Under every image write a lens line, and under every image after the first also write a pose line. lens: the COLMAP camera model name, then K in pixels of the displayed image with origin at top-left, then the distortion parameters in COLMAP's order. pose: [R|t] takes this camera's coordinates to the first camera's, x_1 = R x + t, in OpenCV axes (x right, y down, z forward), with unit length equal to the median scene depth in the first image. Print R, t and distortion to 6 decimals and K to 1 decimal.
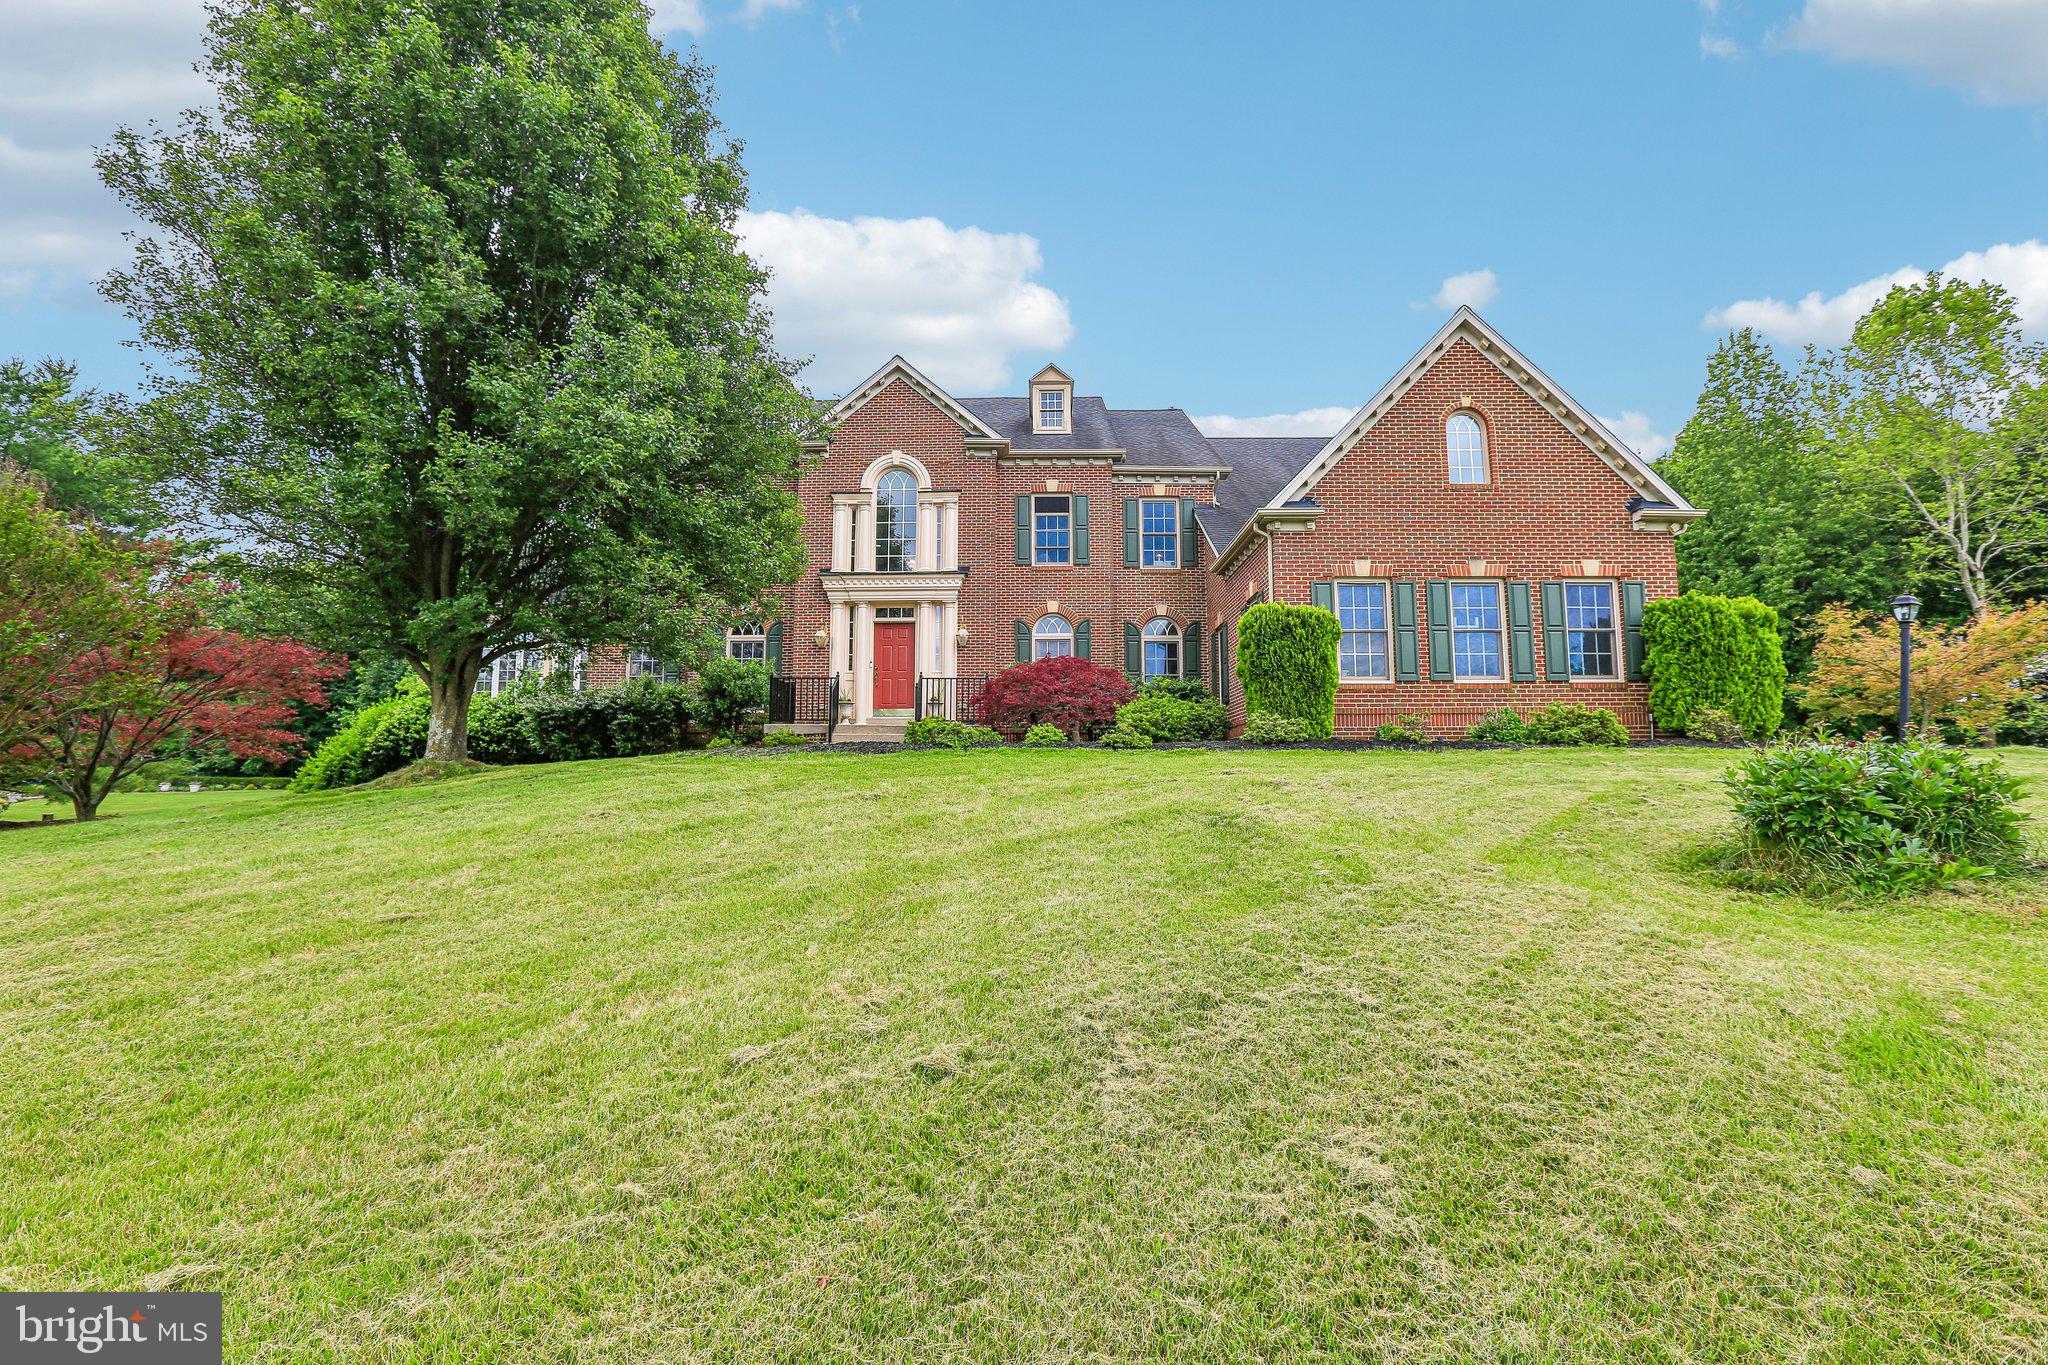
lens RADIAL K [[934.8, 0, 1012.5], [0, 934.8, 678.7], [0, 0, 1]] dist [-0.072550, 0.024512]
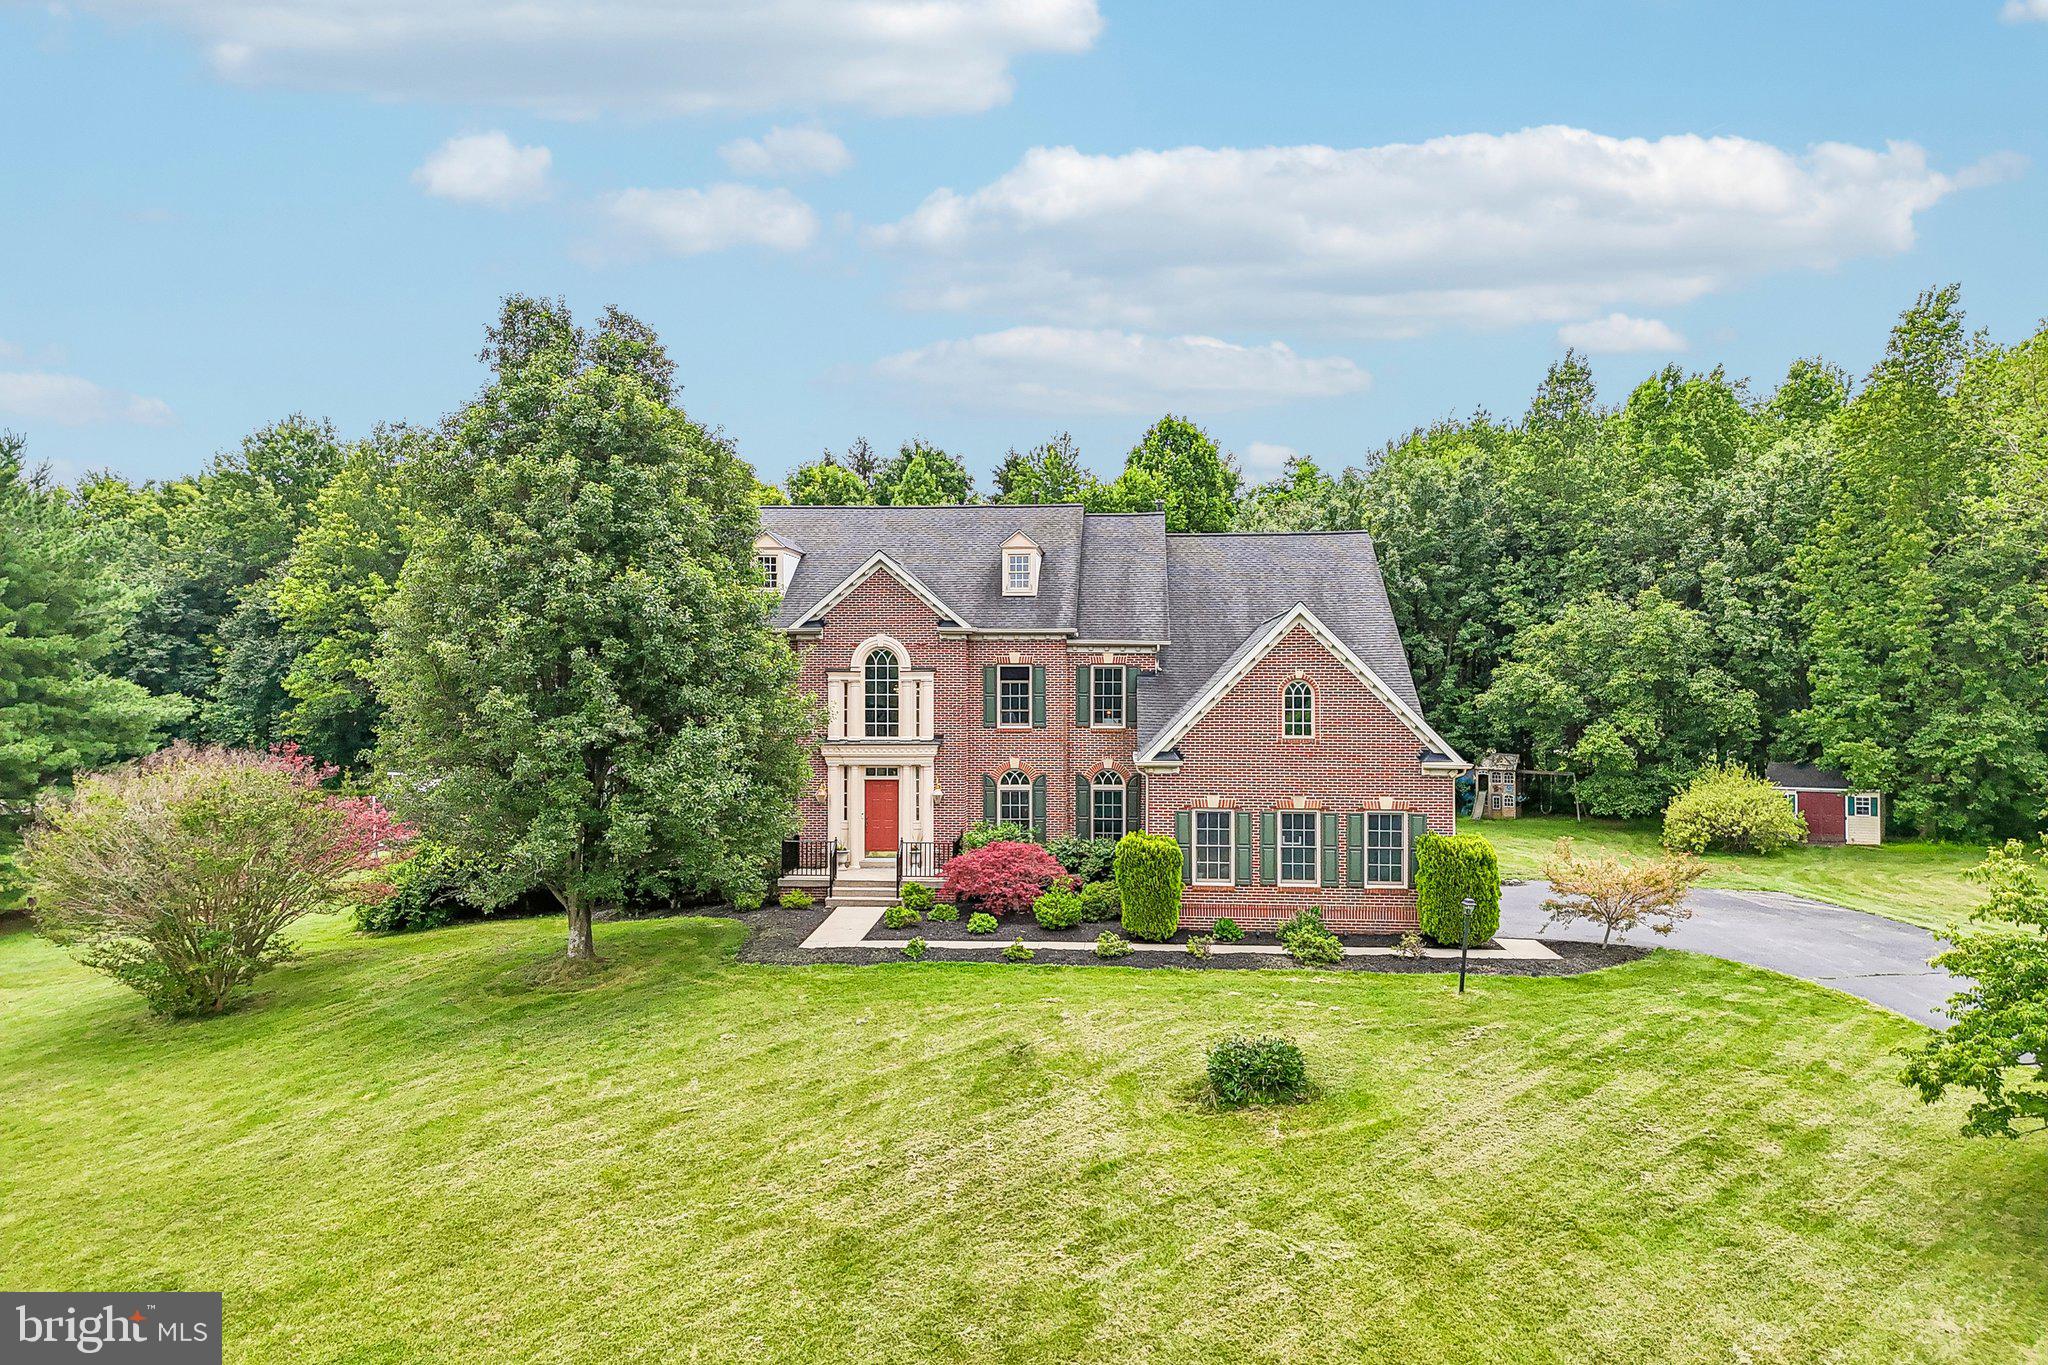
lens RADIAL K [[1441.1, 0, 1041.0], [0, 1441.1, 721.5], [0, 0, 1]] dist [0.070254, -0.001604]
pose [[0.999426, 0.003250, -0.033713, 0.141472], [0.001425, 0.990468, 0.137739, -0.390533], [0.033840, -0.137708, 0.989895, -0.821685]]
